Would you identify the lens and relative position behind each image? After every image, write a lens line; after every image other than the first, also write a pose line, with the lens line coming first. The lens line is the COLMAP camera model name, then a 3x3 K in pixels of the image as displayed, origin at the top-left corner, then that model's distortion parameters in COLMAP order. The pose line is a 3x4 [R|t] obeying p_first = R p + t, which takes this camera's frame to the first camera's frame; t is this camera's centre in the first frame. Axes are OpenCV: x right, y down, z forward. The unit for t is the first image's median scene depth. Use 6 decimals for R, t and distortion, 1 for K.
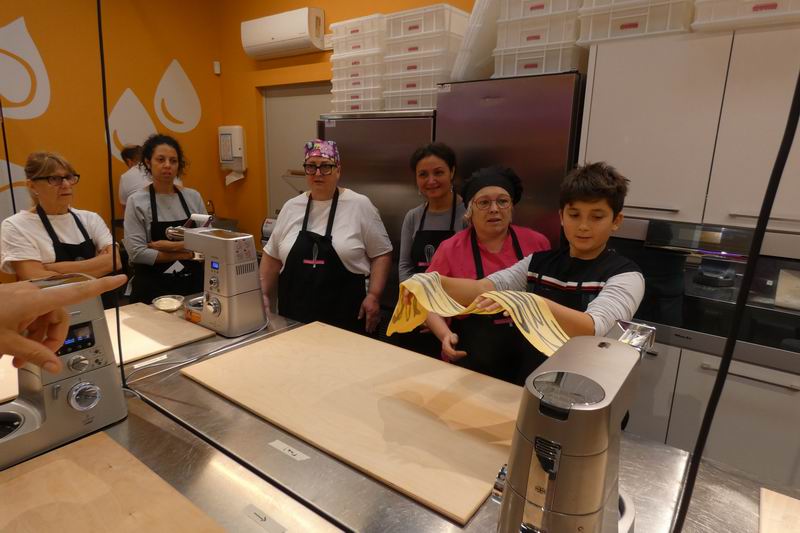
lens RADIAL K [[483.9, 0, 400.0], [0, 483.9, 266.5], [0, 0, 1]] dist [0.001834, -0.003873]
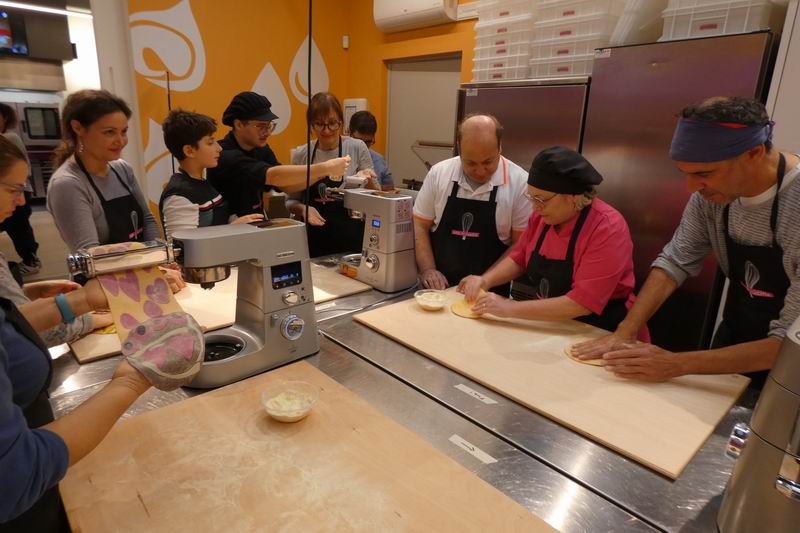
lens RADIAL K [[483.9, 0, 400.0], [0, 483.9, 266.5], [0, 0, 1]] dist [0.001834, -0.003873]
pose [[0.983327, 0.061726, -0.171047, -0.129929], [-0.054921, 0.997510, 0.044241, 0.037414], [0.173352, -0.034109, 0.984269, -0.032432]]
